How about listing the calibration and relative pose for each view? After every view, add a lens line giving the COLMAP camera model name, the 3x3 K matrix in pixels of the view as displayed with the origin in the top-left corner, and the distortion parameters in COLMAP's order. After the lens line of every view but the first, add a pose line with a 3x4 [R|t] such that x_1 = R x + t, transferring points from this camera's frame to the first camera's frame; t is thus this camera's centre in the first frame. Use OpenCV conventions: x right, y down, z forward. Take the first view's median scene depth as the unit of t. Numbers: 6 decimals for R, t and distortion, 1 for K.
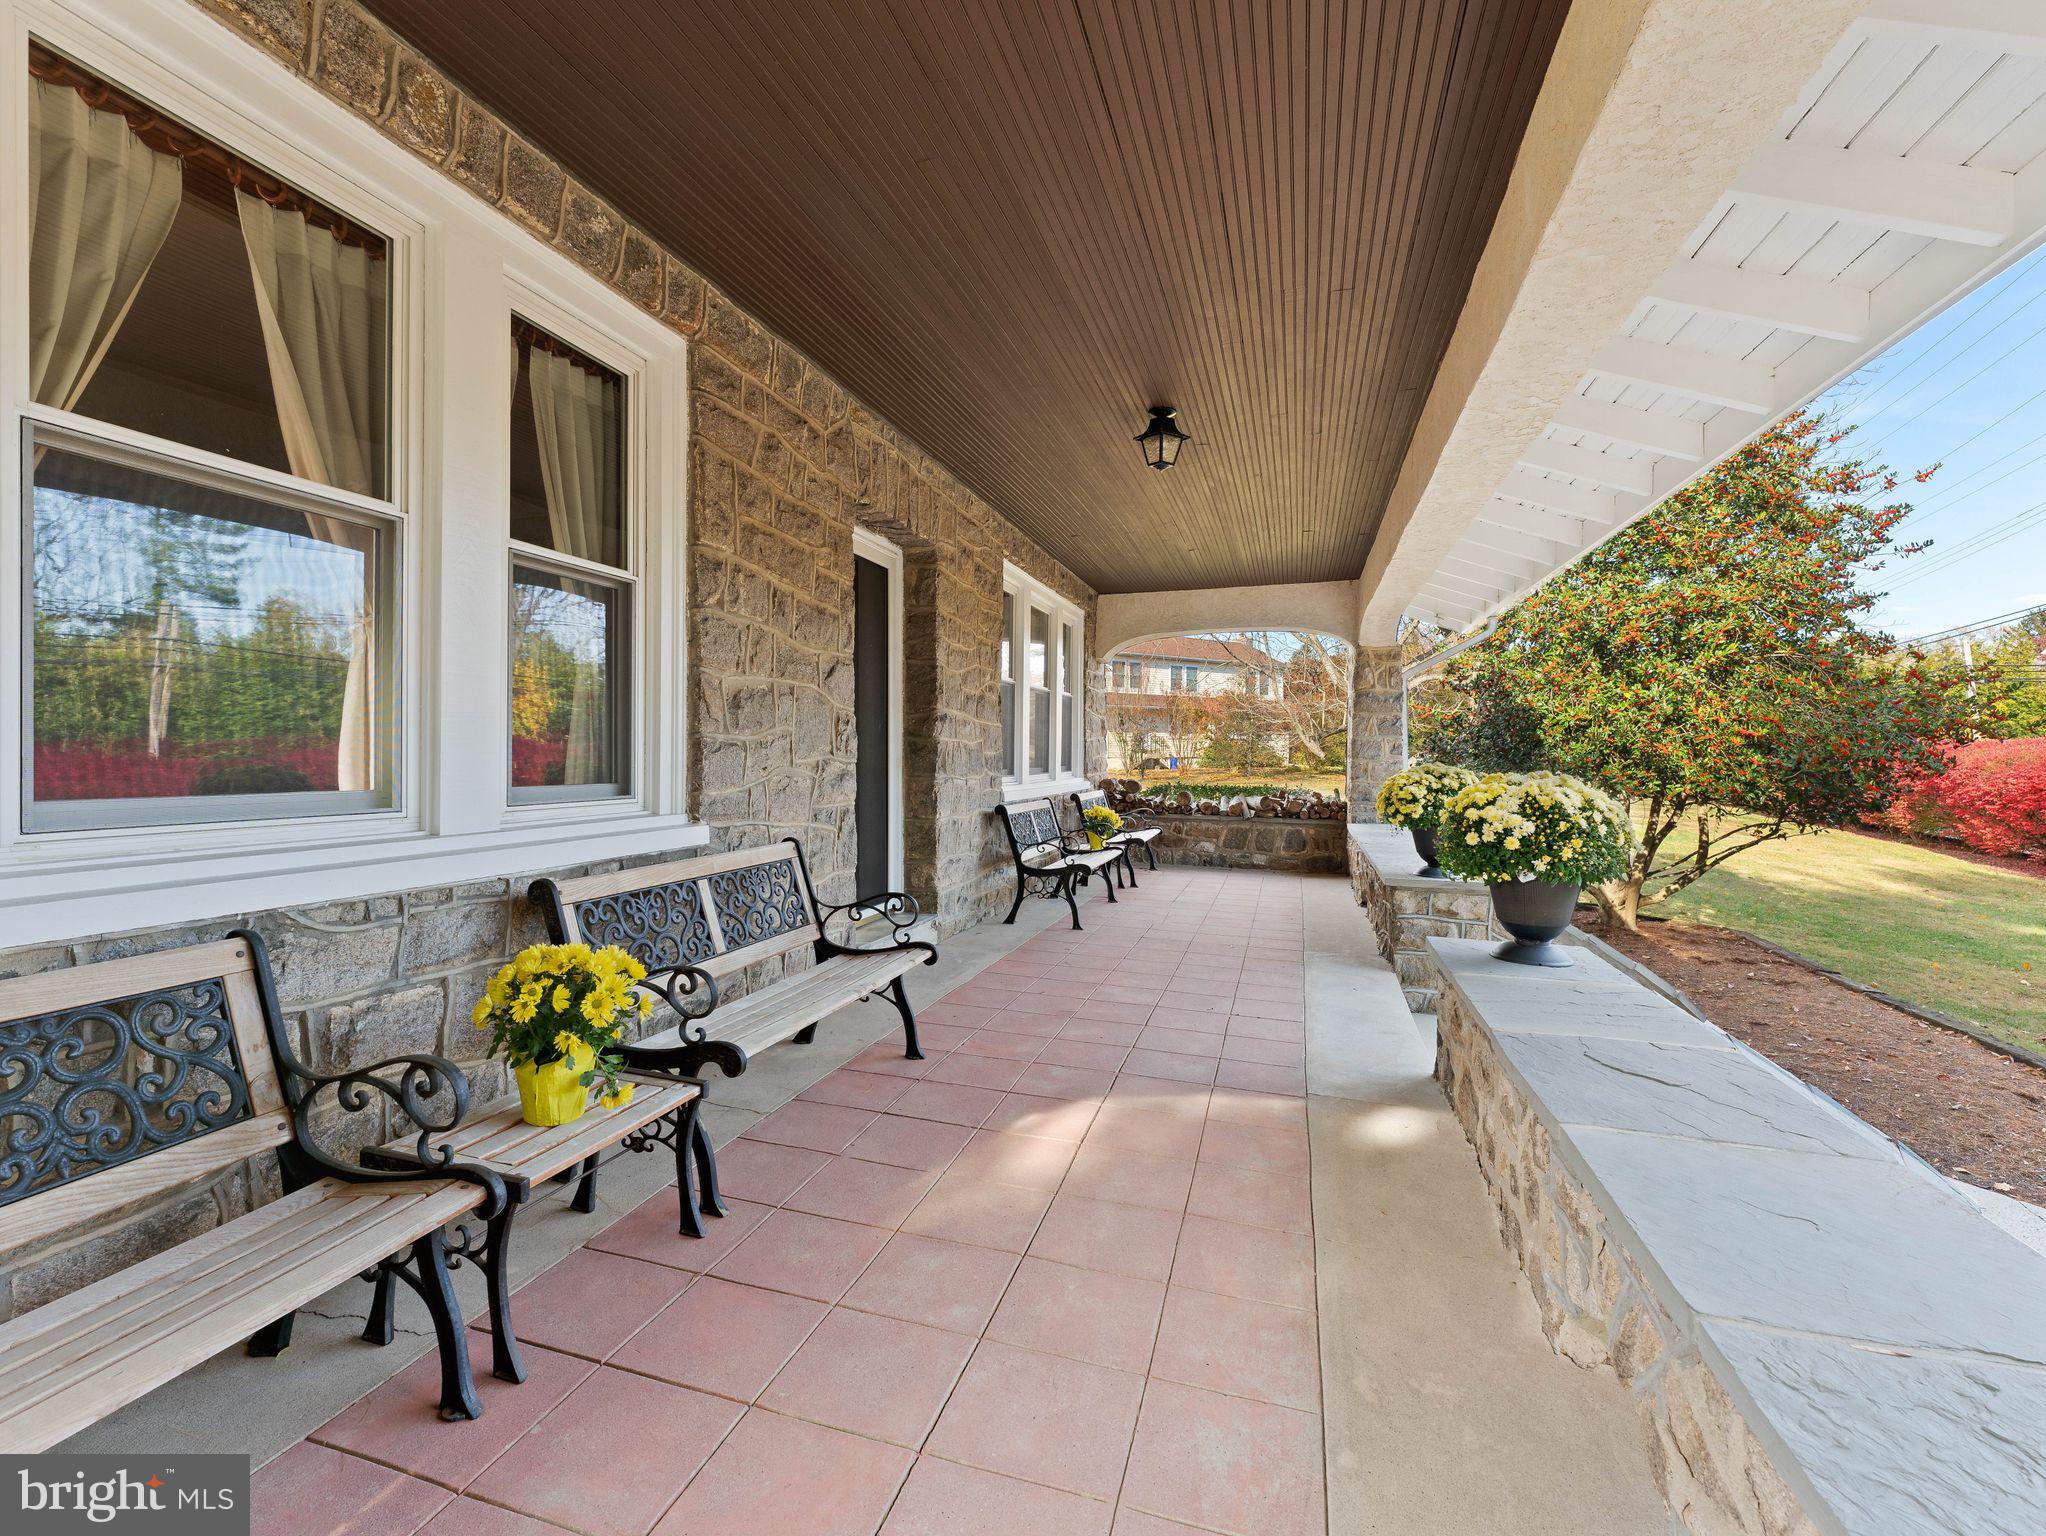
lens RADIAL K [[930.1, 0, 1013.7], [0, 930.1, 763.2], [0, 0, 1]] dist [-0.000895, -0.000107]
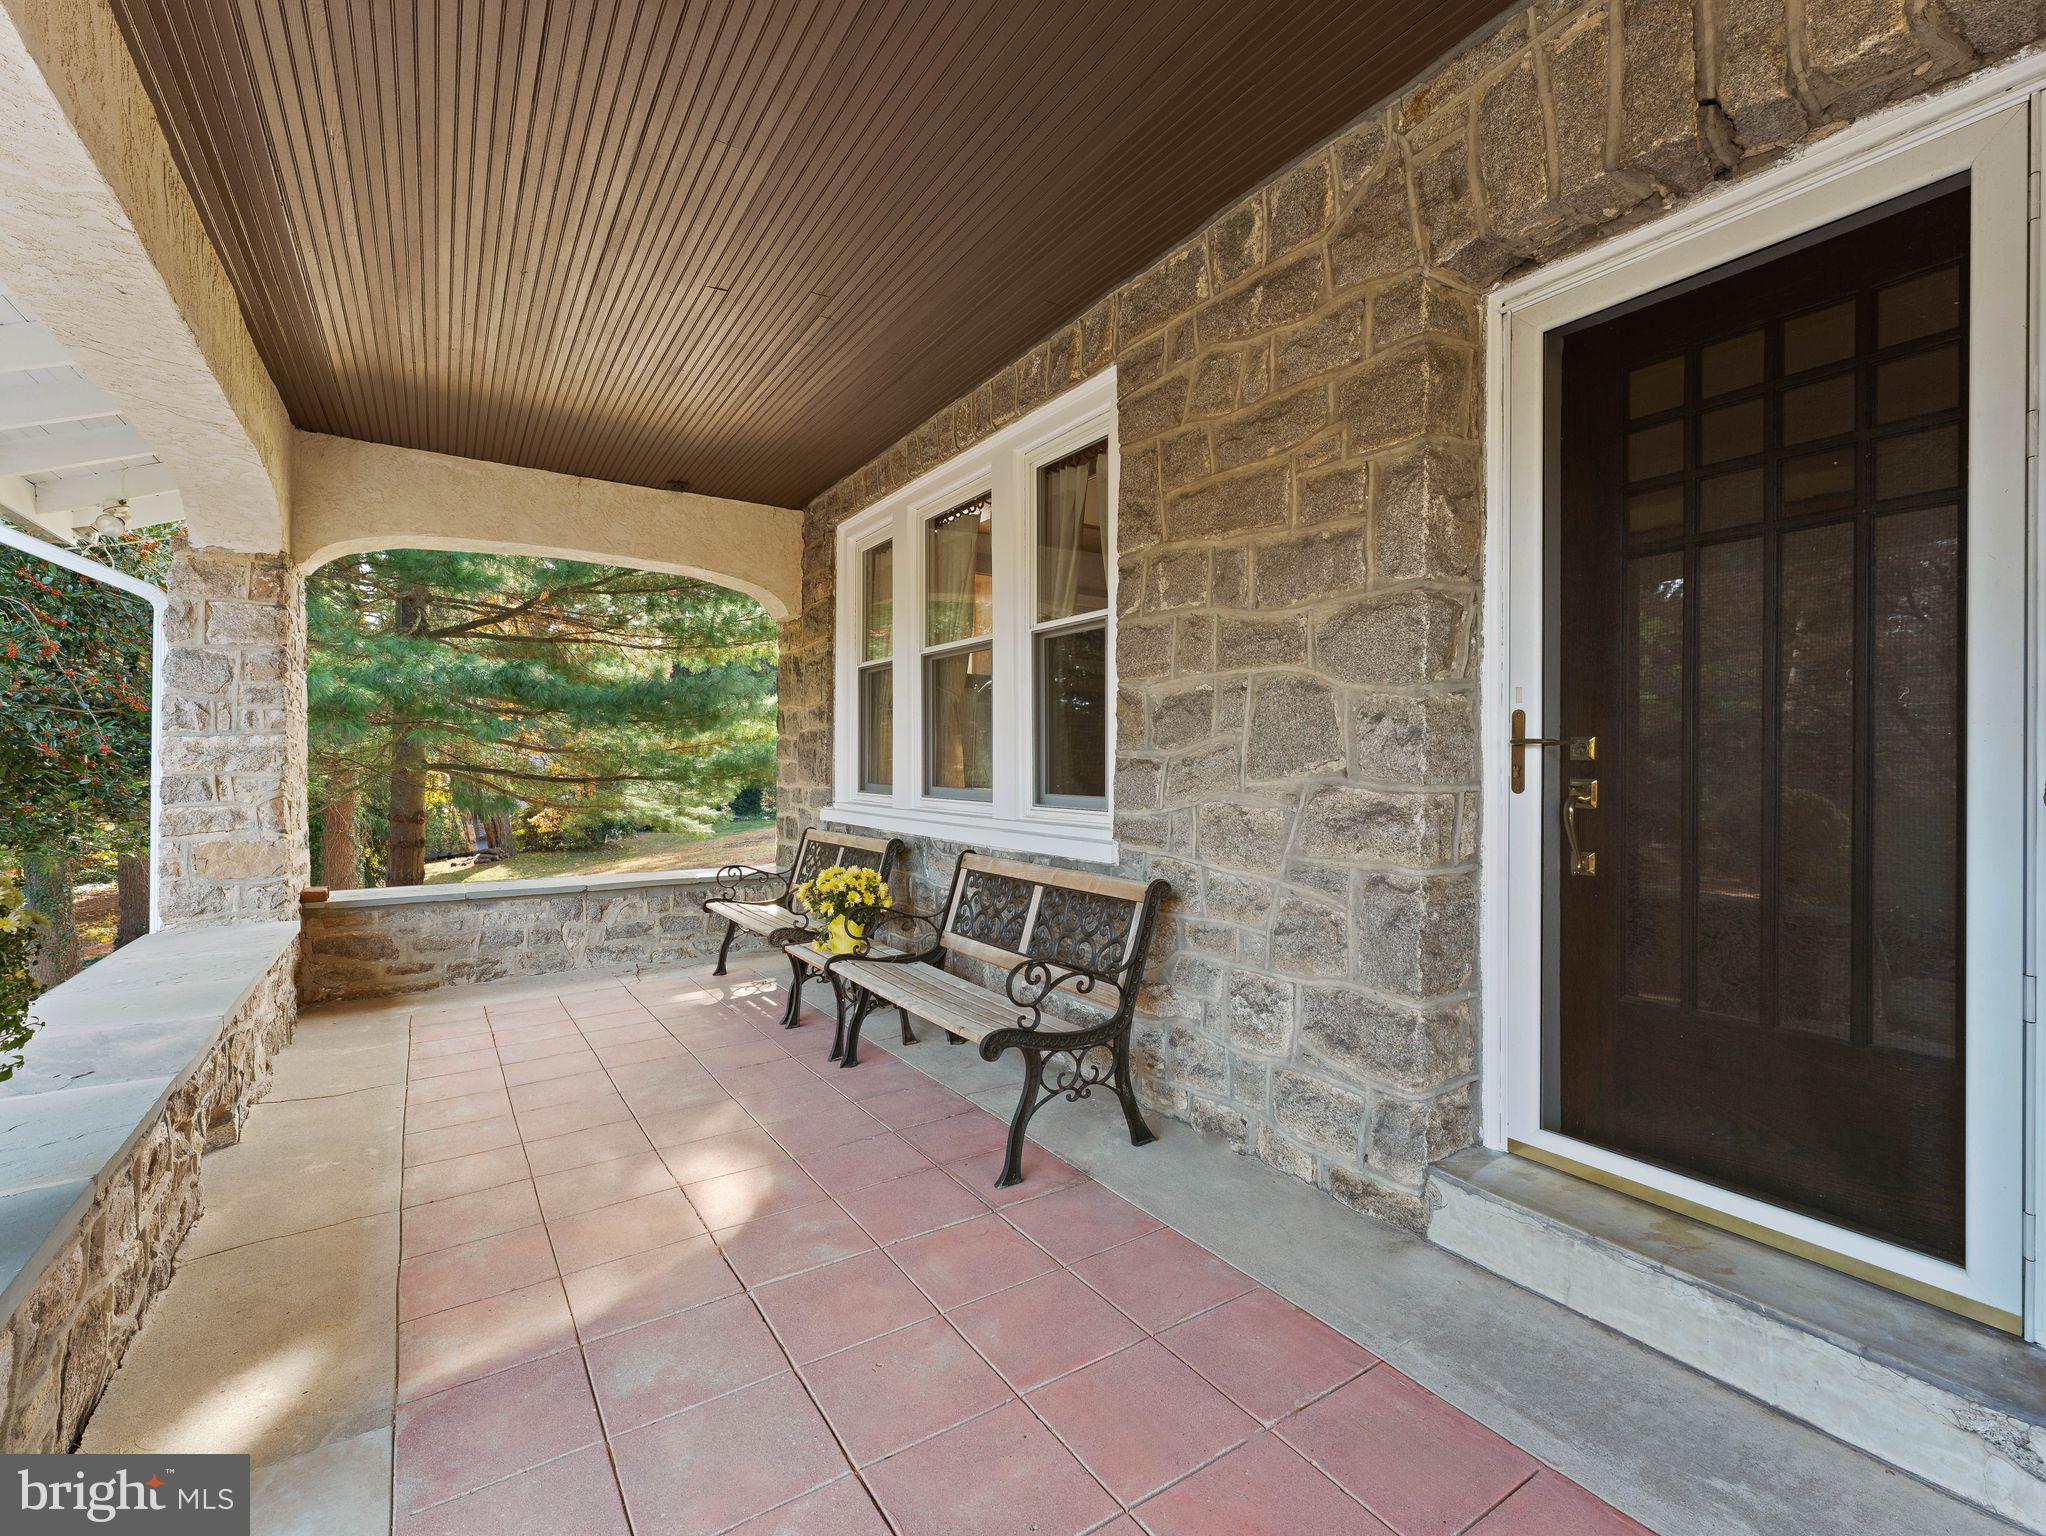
lens RADIAL K [[930.1, 0, 1022.0], [0, 930.1, 765.6], [0, 0, 1]] dist [-0.000895, -0.000107]
pose [[-0.646596, -0.009472, -0.762774, 0.550941], [-0.013297, 0.999911, -0.001145, -0.016734], [0.762716, 0.009402, -0.646665, 1.805102]]
